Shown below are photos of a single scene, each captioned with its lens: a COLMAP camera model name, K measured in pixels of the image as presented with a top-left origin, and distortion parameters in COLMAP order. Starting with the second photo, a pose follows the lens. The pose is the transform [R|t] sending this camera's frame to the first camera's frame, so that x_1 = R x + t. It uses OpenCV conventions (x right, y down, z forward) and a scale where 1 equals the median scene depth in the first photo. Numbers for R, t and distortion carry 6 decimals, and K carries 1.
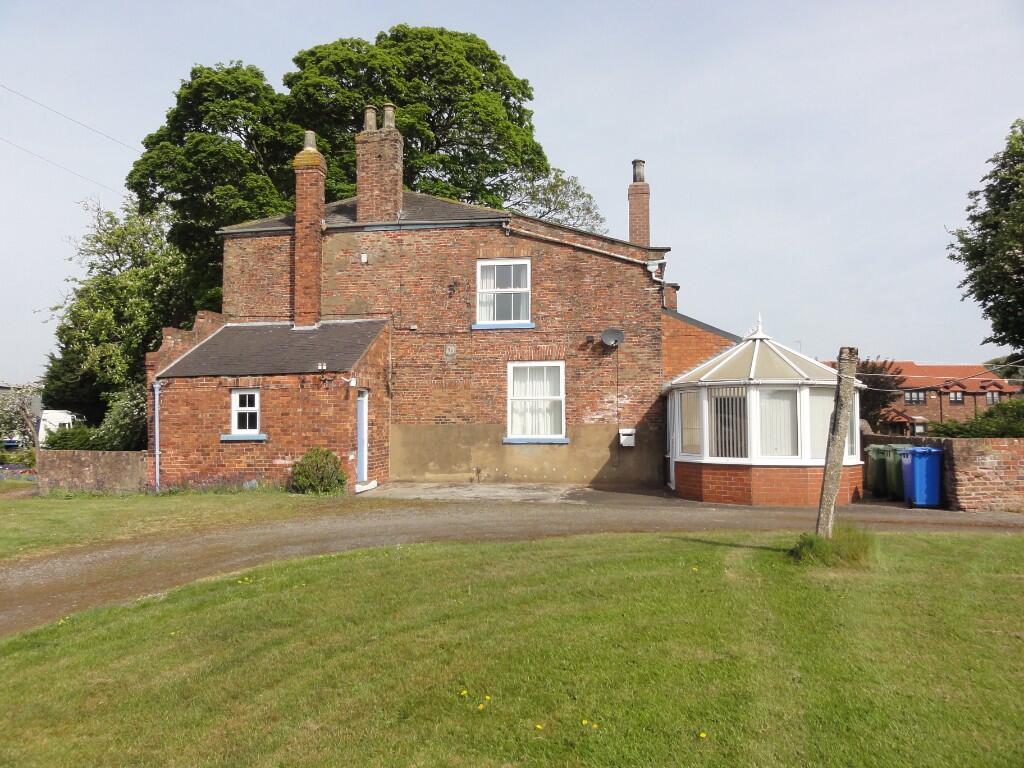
lens RADIAL K [[728.7, 0, 511.6], [0, 728.7, 385.1], [0, 0, 1]] dist [0.002028, 0.000022]
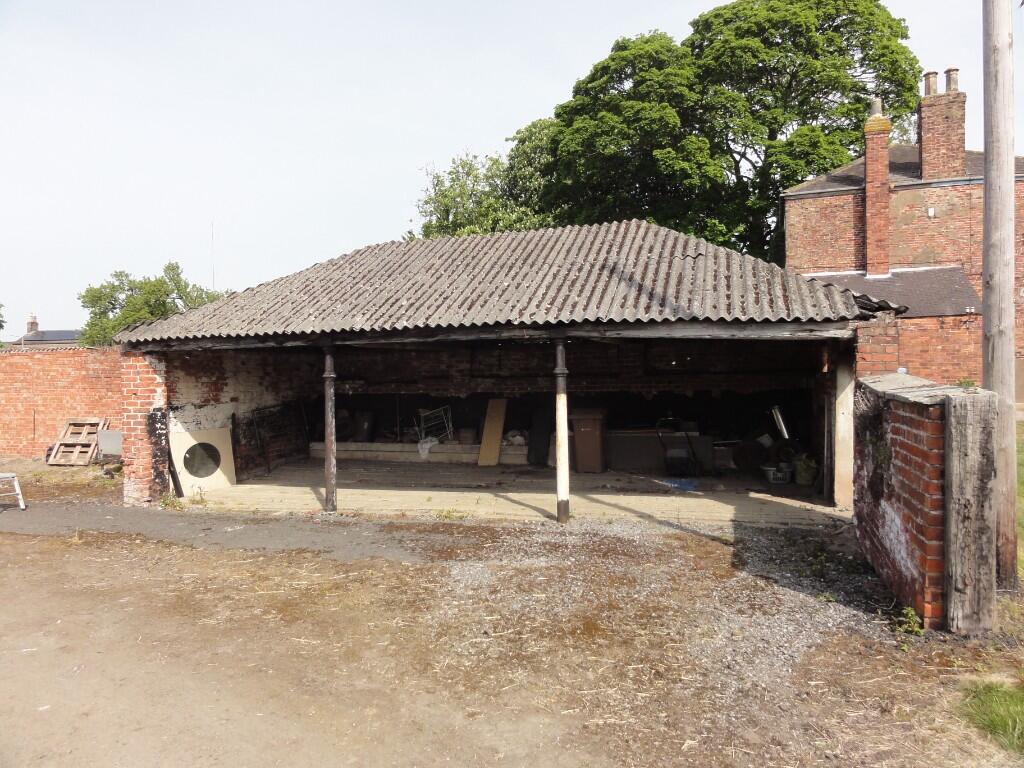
lens RADIAL K [[728.7, 0, 511.8], [0, 728.7, 385.4], [0, 0, 1]] dist [0.002028, 0.000022]
pose [[0.982771, -0.003624, -0.184791, -0.630133], [0.018083, 0.996896, 0.076622, -0.006146], [0.183940, -0.078643, 0.979786, -0.237450]]
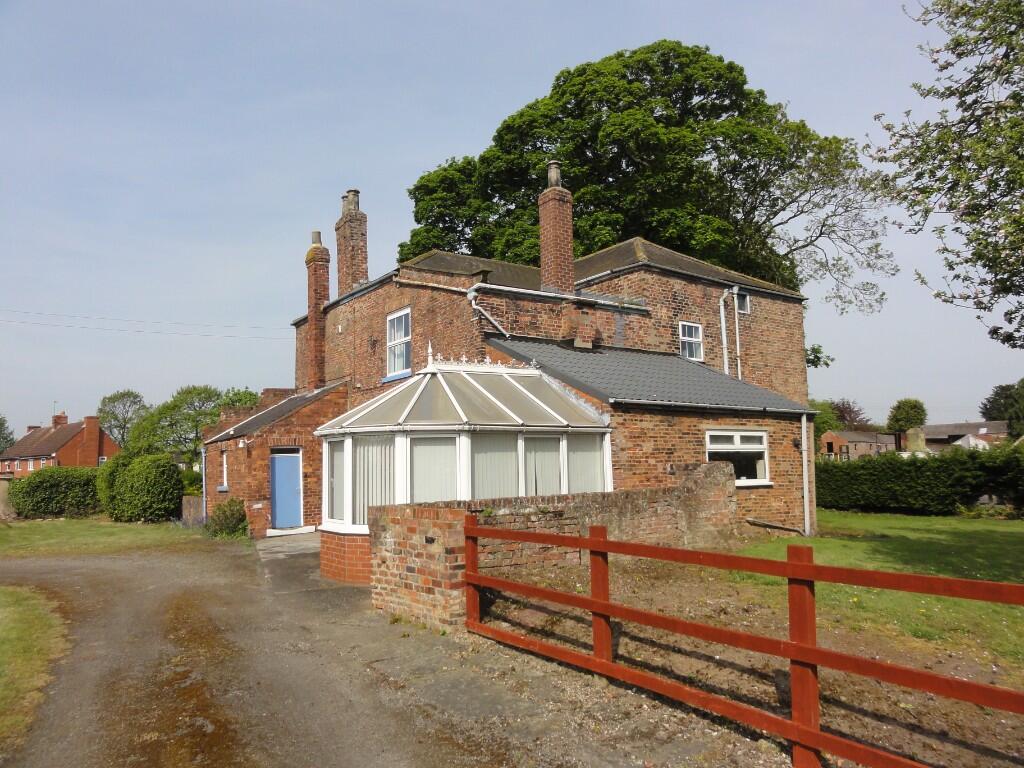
lens RADIAL K [[728.7, 0, 511.4], [0, 728.7, 382.2], [0, 0, 1]] dist [0.002028, 0.000022]
pose [[0.698718, -0.099226, -0.708482, 0.788117], [0.069750, 0.995065, -0.070574, 0.008761], [0.711989, -0.000105, 0.702191, 0.388515]]
